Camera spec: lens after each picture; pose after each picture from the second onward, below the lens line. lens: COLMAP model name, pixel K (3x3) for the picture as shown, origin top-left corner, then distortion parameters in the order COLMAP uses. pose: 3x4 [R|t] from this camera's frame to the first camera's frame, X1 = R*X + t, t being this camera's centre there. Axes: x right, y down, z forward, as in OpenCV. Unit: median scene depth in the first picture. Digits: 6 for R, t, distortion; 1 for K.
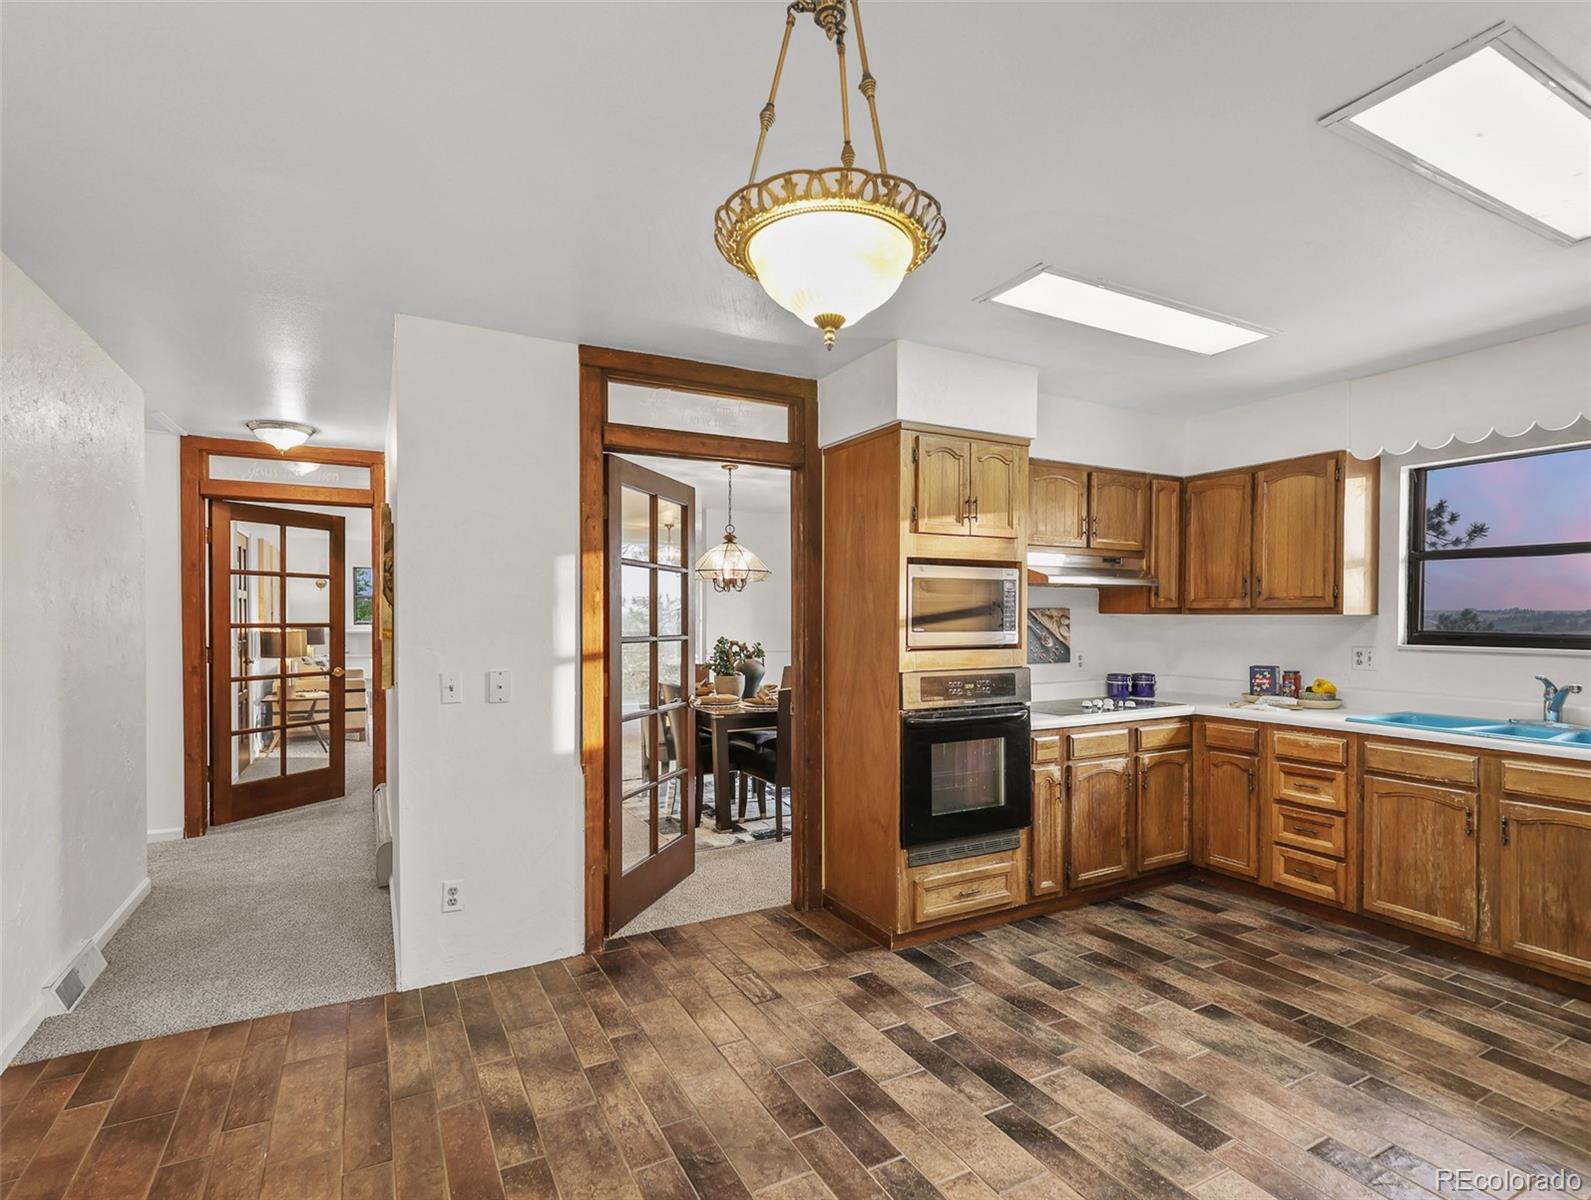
lens RADIAL K [[794.0, 0, 793.2], [0, 794.0, 581.7], [0, 0, 1]] dist [0.000206, -0.000345]
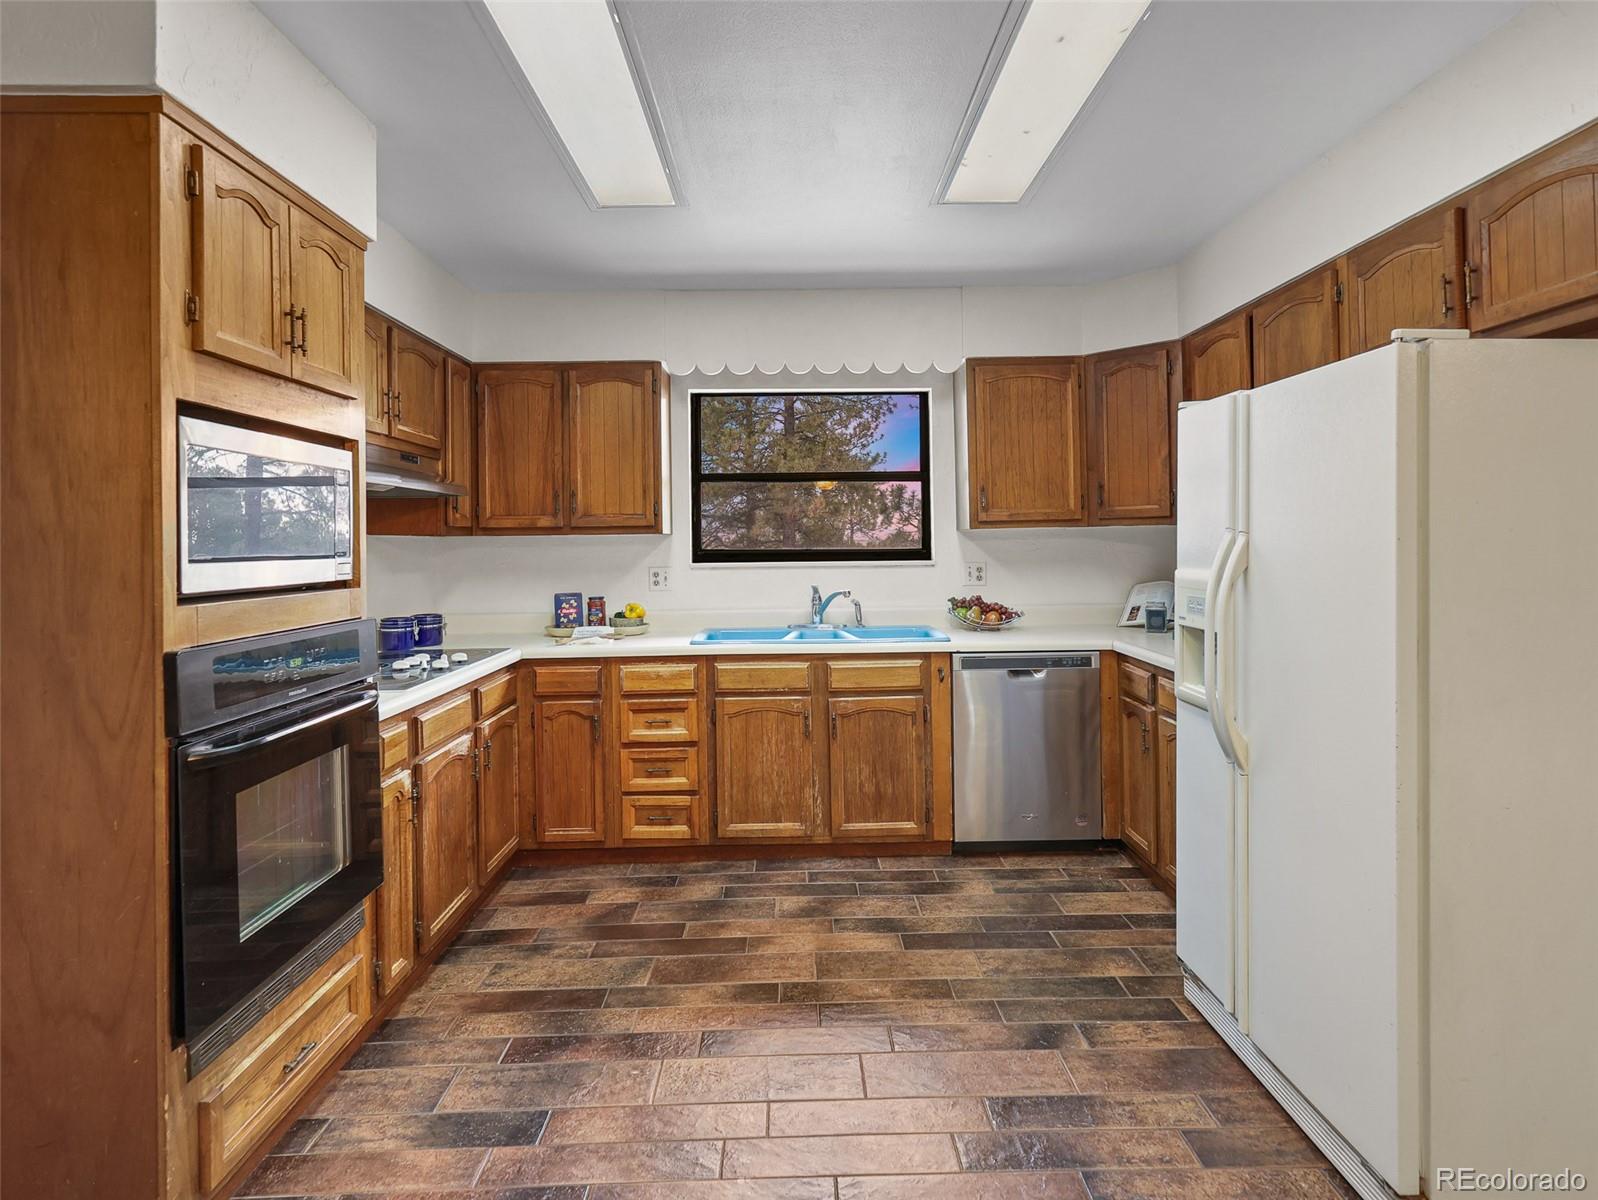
lens RADIAL K [[806.4, 0, 804.3], [0, 806.4, 527.2], [0, 0, 1]] dist [0.001127, 0.000221]
pose [[0.453093, 0.011075, 0.891394, -0.101385], [-0.024266, 0.999706, -0.000086, 0.033040], [-0.891133, -0.021592, 0.453229, 0.450031]]
